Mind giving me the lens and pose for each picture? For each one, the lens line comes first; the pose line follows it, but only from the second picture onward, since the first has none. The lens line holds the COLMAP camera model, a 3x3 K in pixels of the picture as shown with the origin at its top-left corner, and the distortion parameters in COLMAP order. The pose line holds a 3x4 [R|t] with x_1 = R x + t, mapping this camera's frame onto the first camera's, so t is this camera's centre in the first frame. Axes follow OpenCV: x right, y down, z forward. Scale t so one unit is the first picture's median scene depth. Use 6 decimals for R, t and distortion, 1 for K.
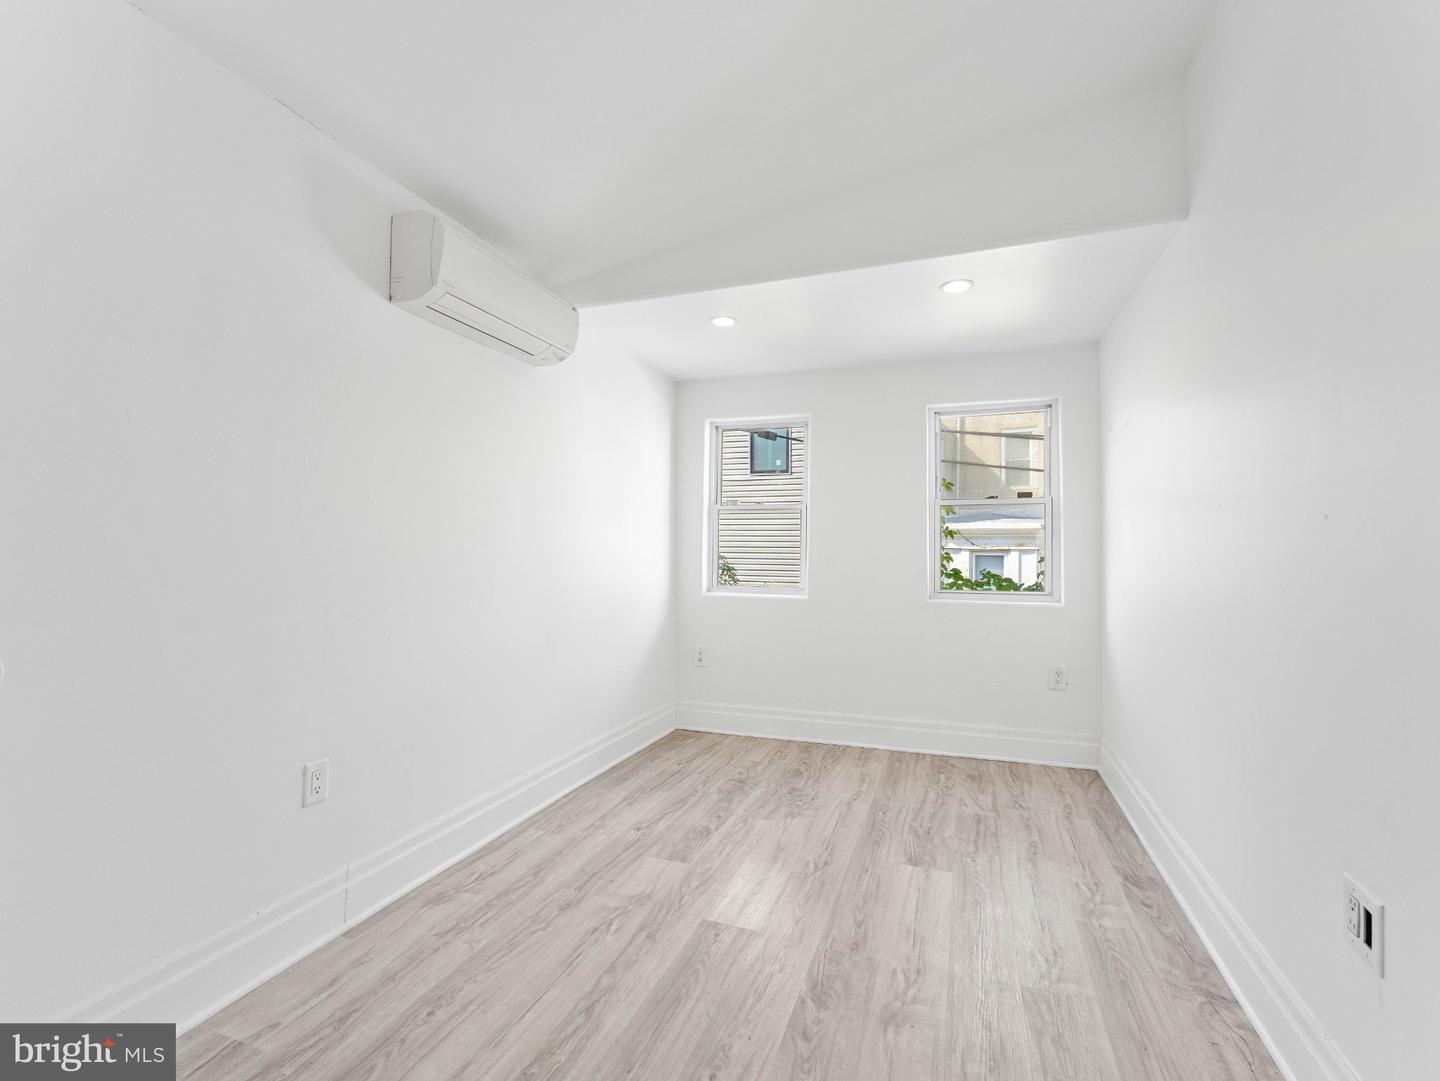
lens RADIAL K [[663.9, 0, 714.4], [0, 663.9, 541.0], [0, 0, 1]] dist [0.001141, -0.000724]
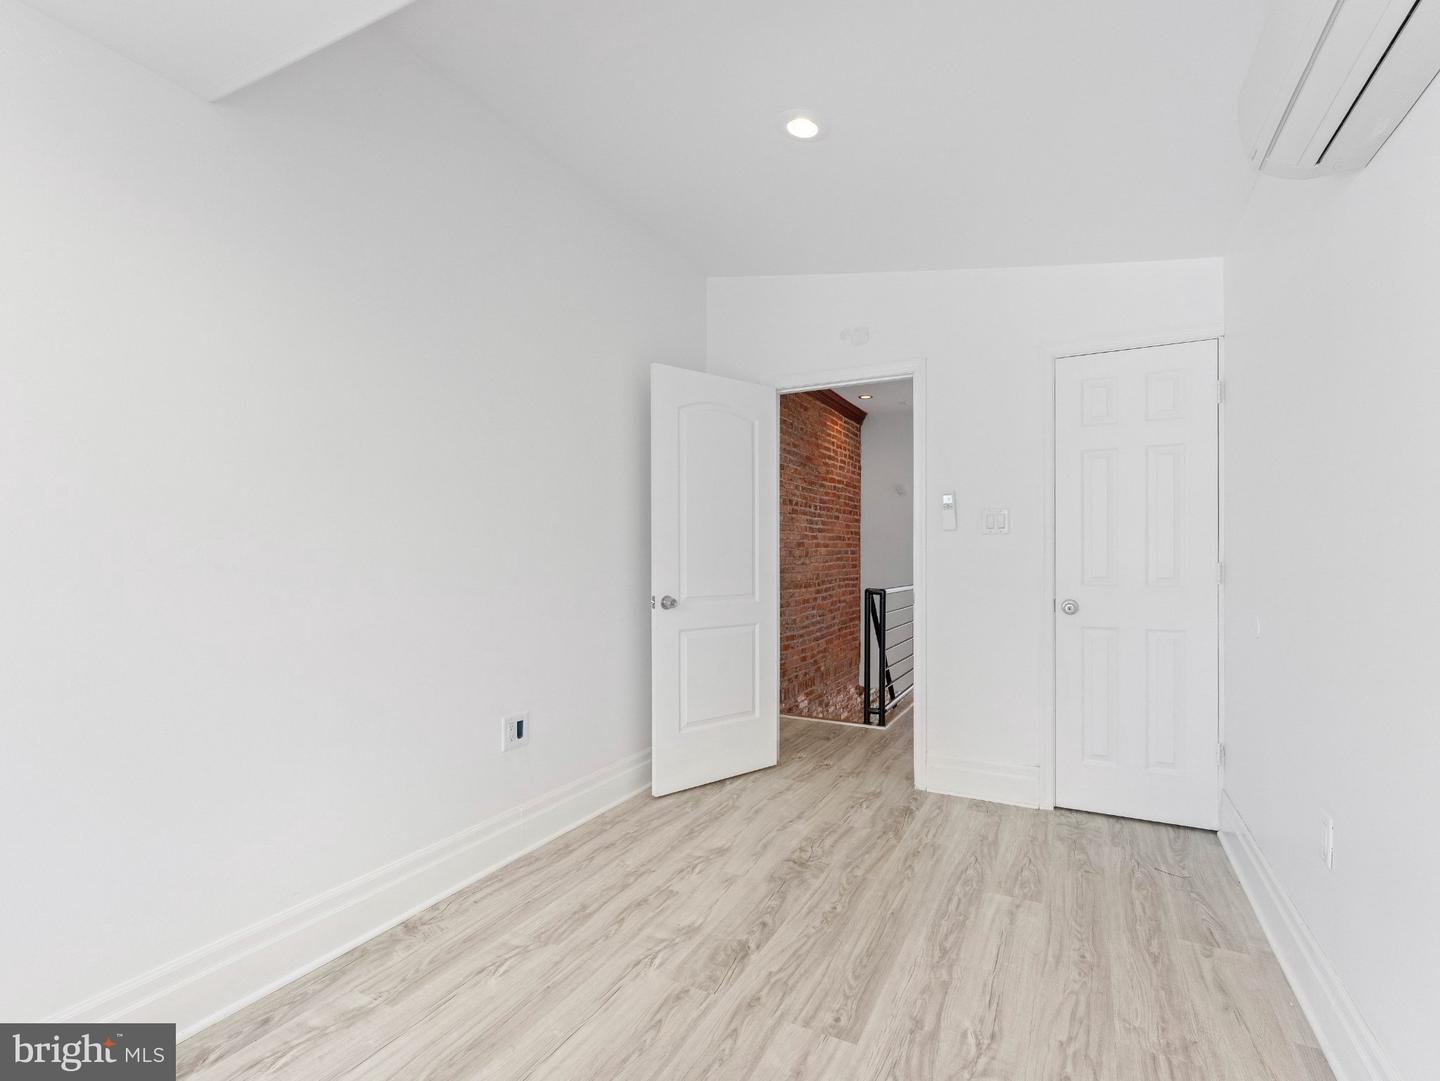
lens RADIAL K [[663.9, 0, 714.4], [0, 663.9, 541.0], [0, 0, 1]] dist [0.001141, -0.000724]
pose [[-0.989728, -0.005384, 0.142863, 0.044392], [-0.008529, 0.999734, -0.021414, 0.013239], [-0.142710, -0.022413, -0.989511, 2.048447]]
